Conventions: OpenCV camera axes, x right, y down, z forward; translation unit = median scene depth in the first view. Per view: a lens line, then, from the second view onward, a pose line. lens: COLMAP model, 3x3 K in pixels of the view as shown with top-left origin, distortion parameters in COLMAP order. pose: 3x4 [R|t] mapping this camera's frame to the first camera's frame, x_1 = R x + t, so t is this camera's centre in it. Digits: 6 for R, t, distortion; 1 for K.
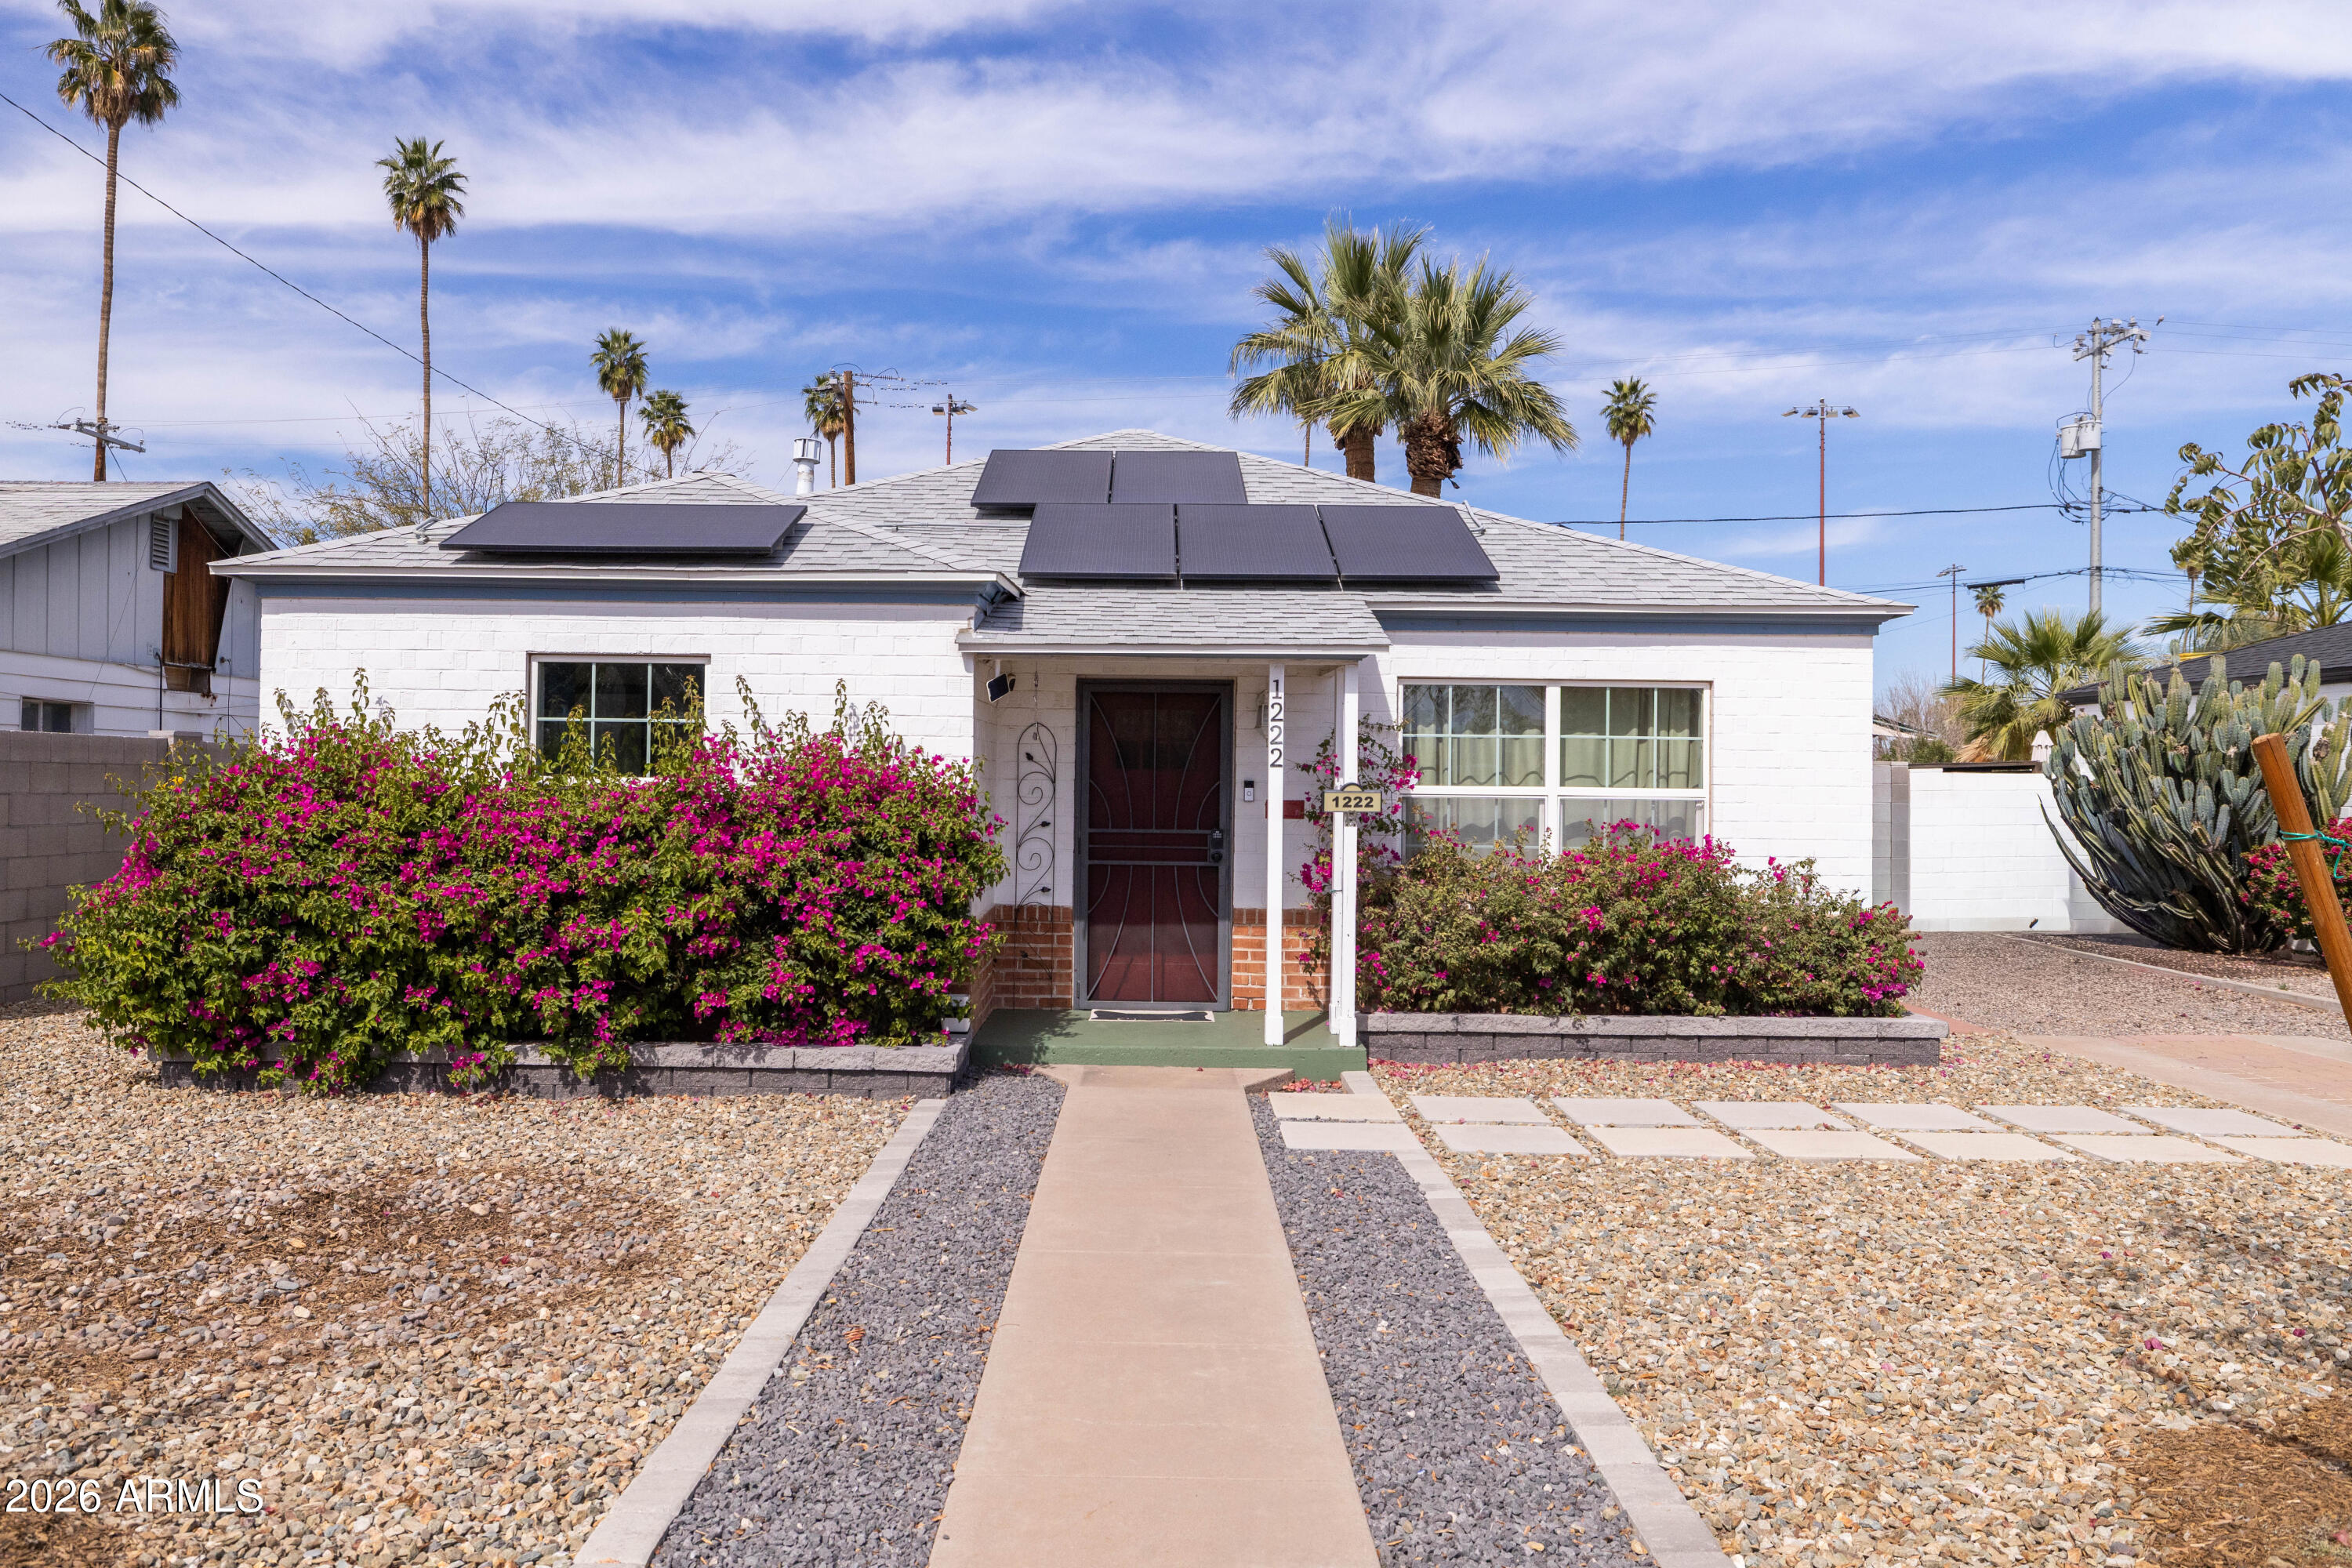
lens RADIAL K [[1675.5, 0, 1152.1], [0, 1675.5, 859.0], [0, 0, 1]] dist [0.005445, 0.003429]
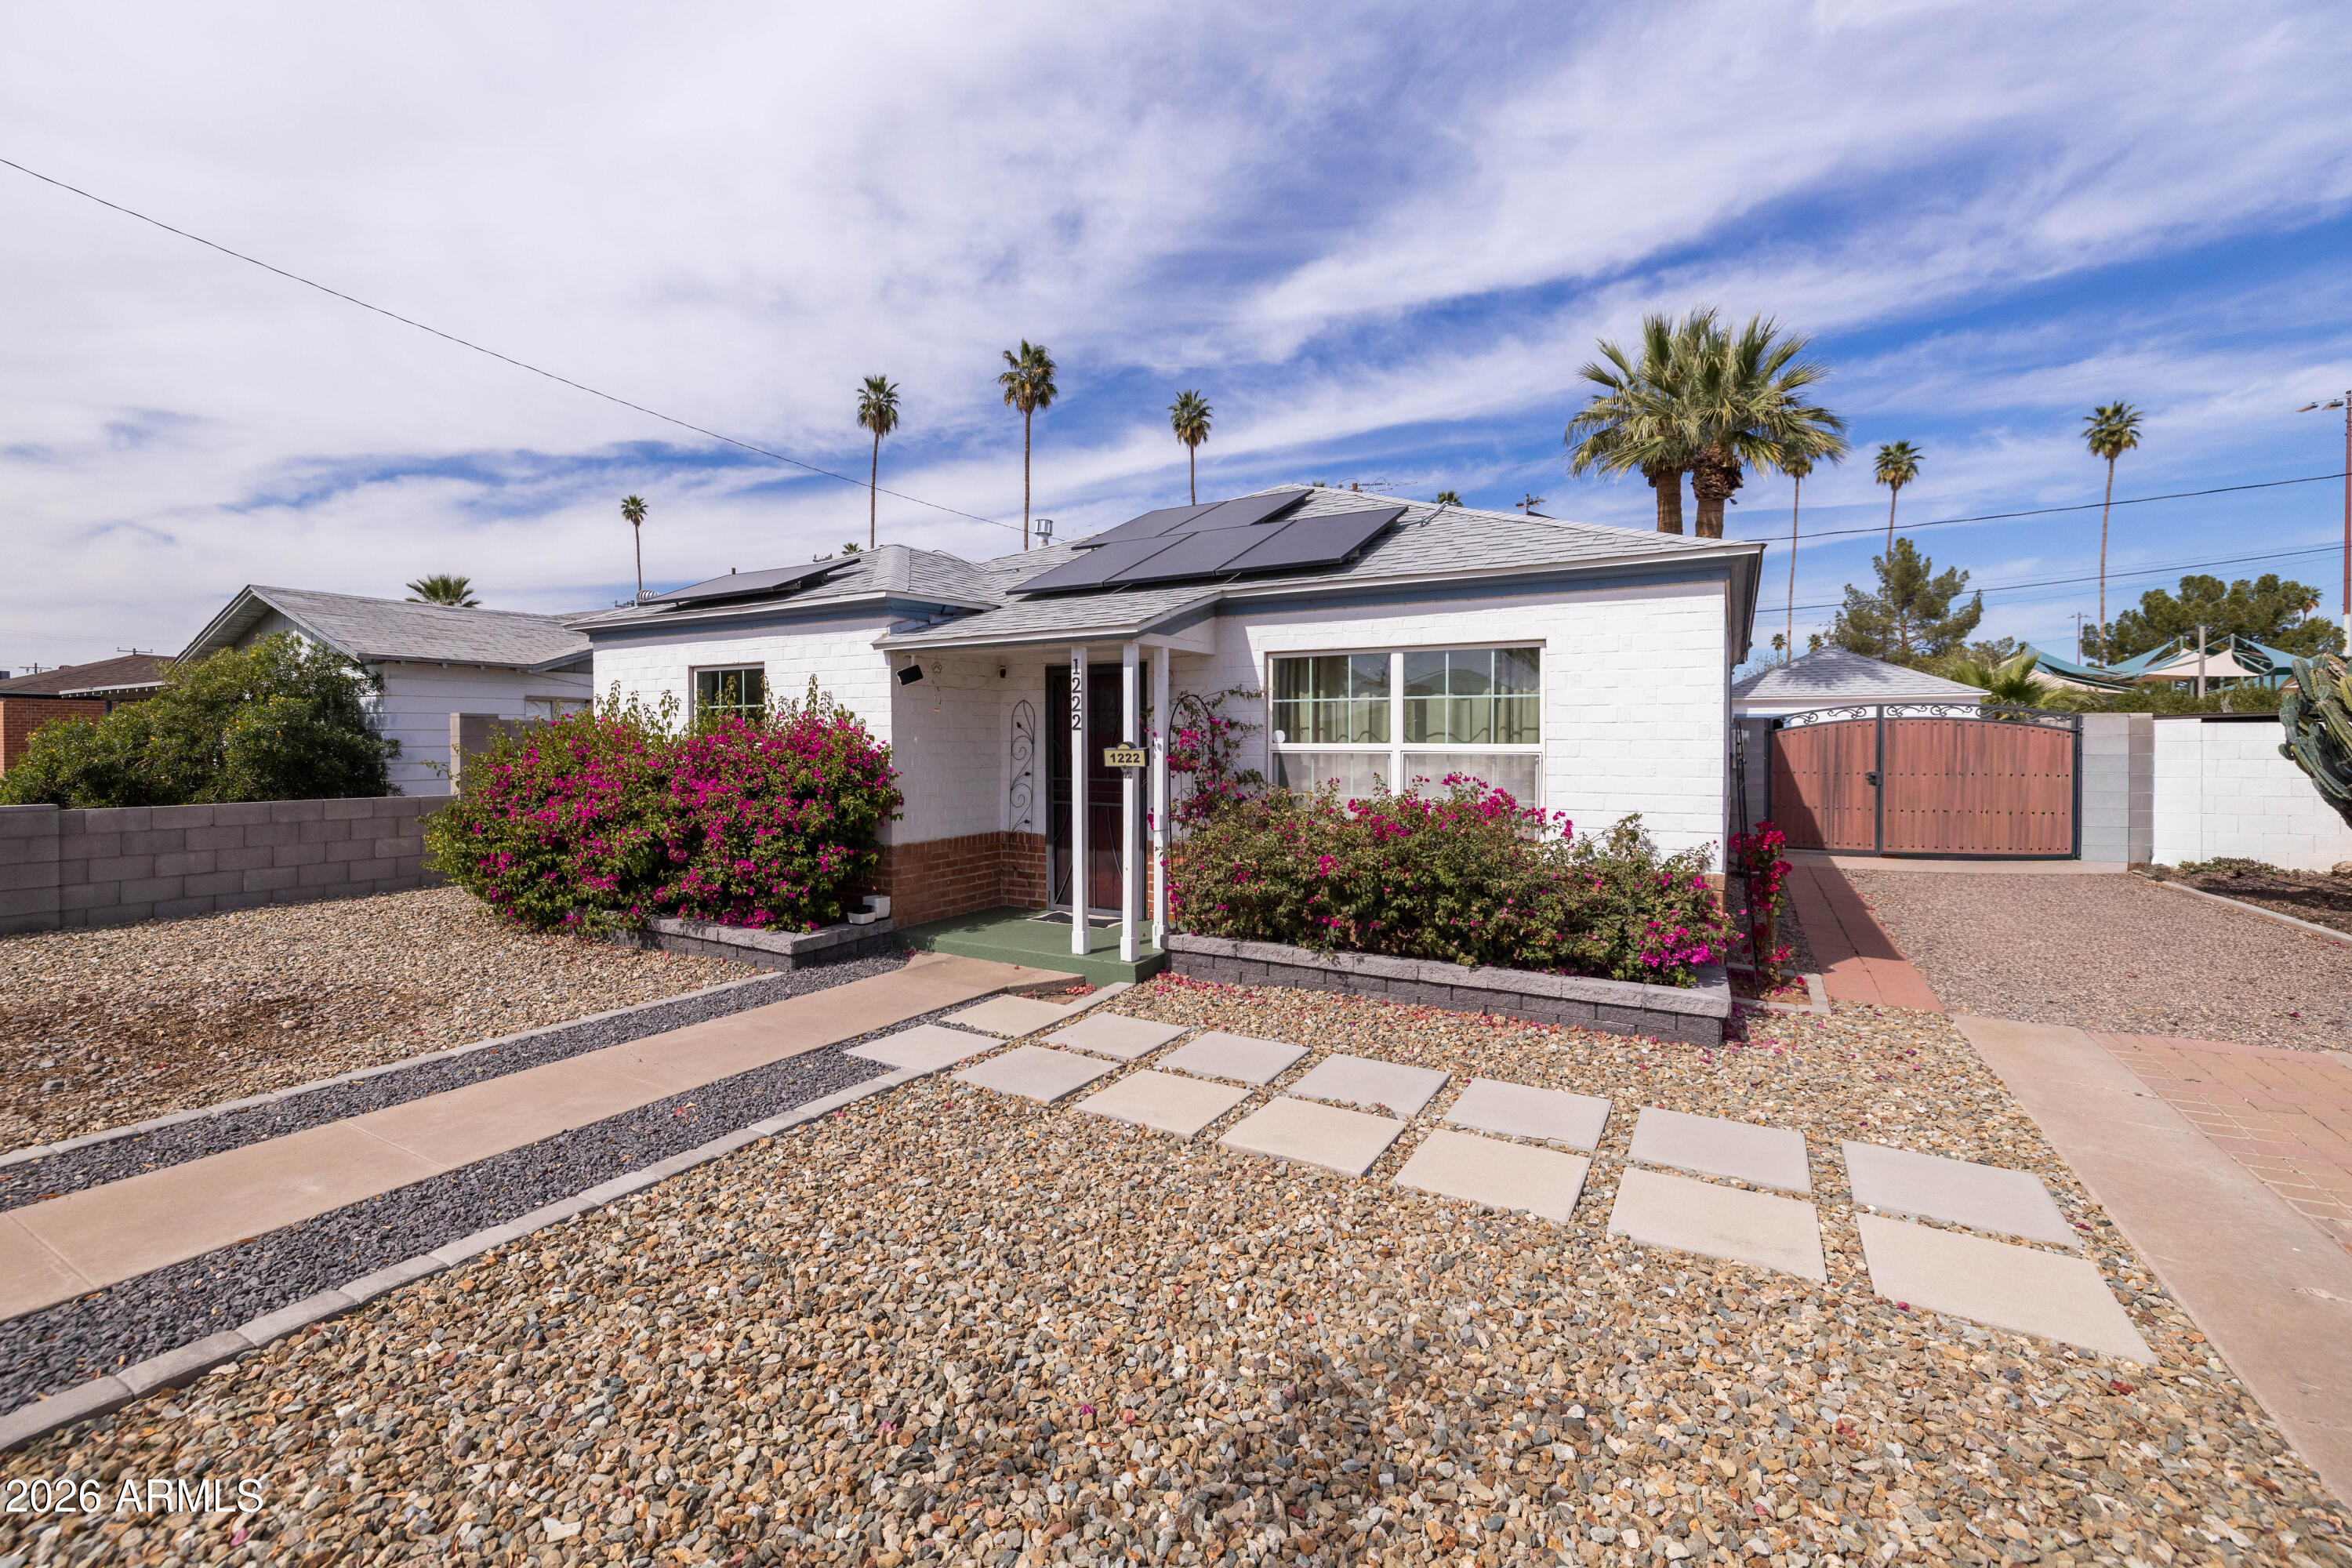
lens RADIAL K [[978.0, 0, 1170.1], [0, 978.0, 789.2], [0, 0, 1]] dist [0.000772, -0.000051]
pose [[0.863976, 0.012690, -0.503373, 0.438797], [-0.012515, 0.999915, 0.003727, -0.012629], [0.503378, 0.003079, 0.864061, 0.364949]]
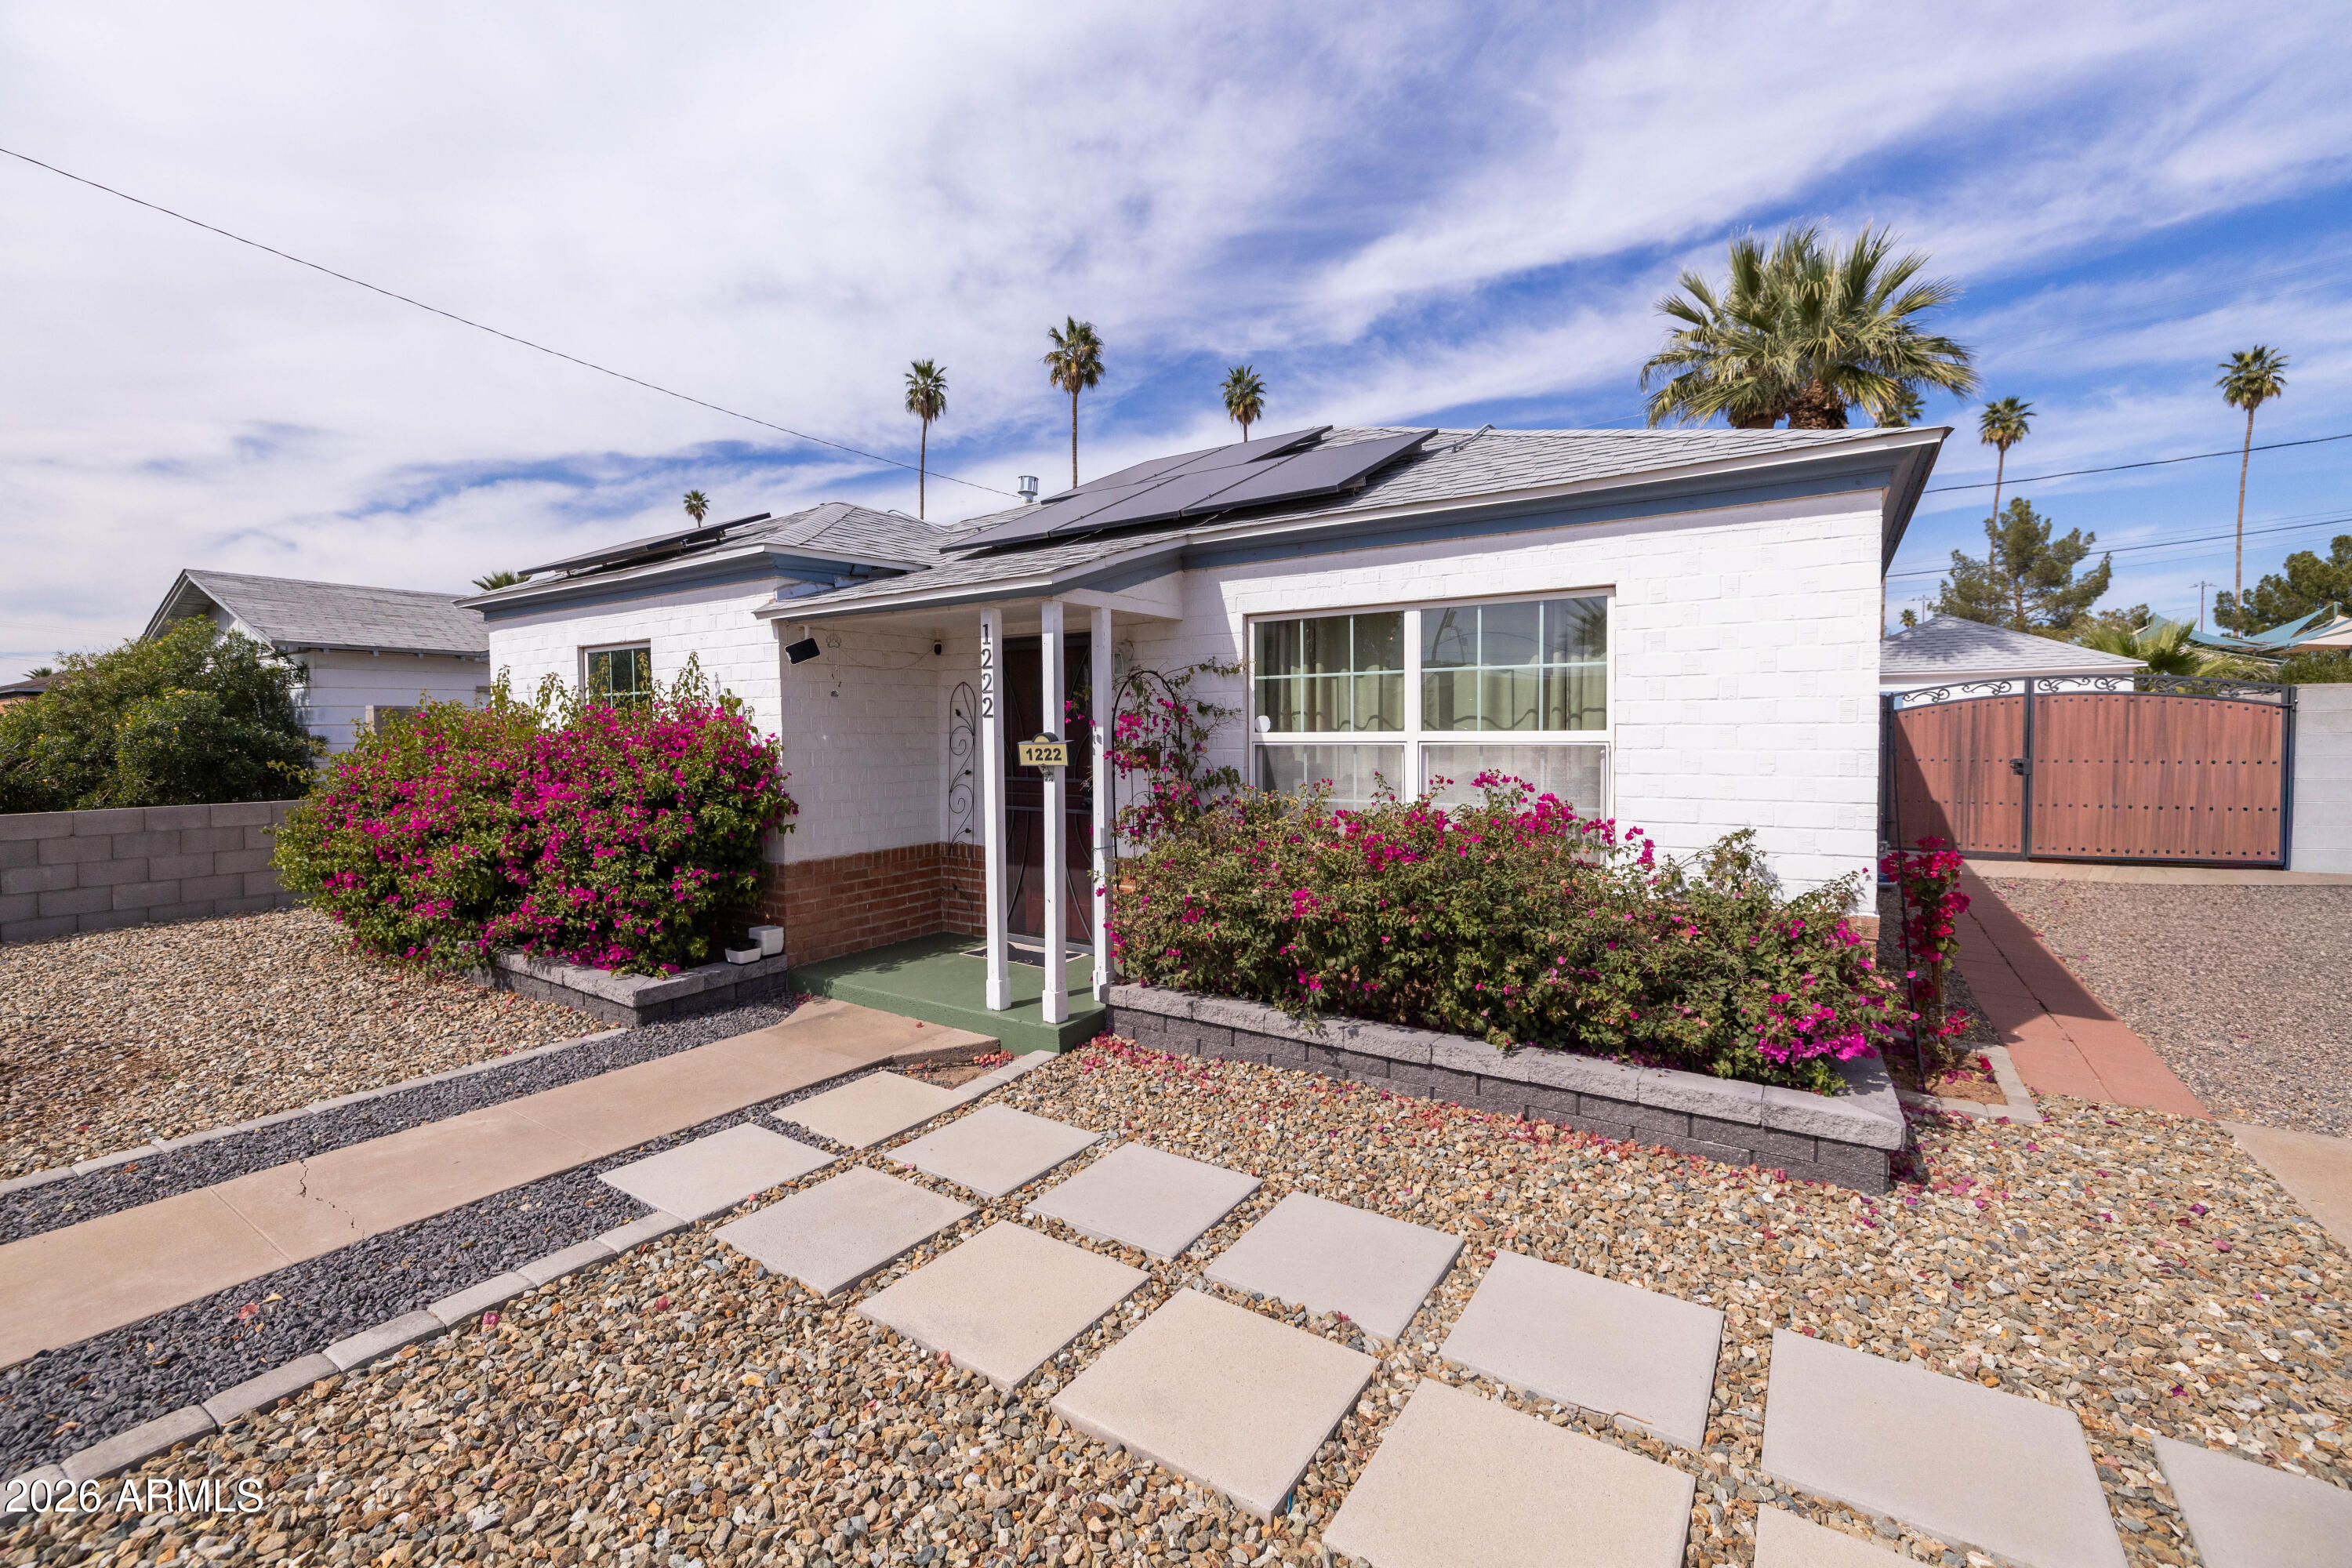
lens RADIAL K [[978.0, 0, 1177.6], [0, 978.0, 790.0], [0, 0, 1]] dist [0.000772, -0.000051]
pose [[0.831355, 0.015449, -0.555527, 0.414675], [-0.005821, 0.999801, 0.019093, -0.022148], [0.555711, -0.012639, 0.831279, 0.531292]]
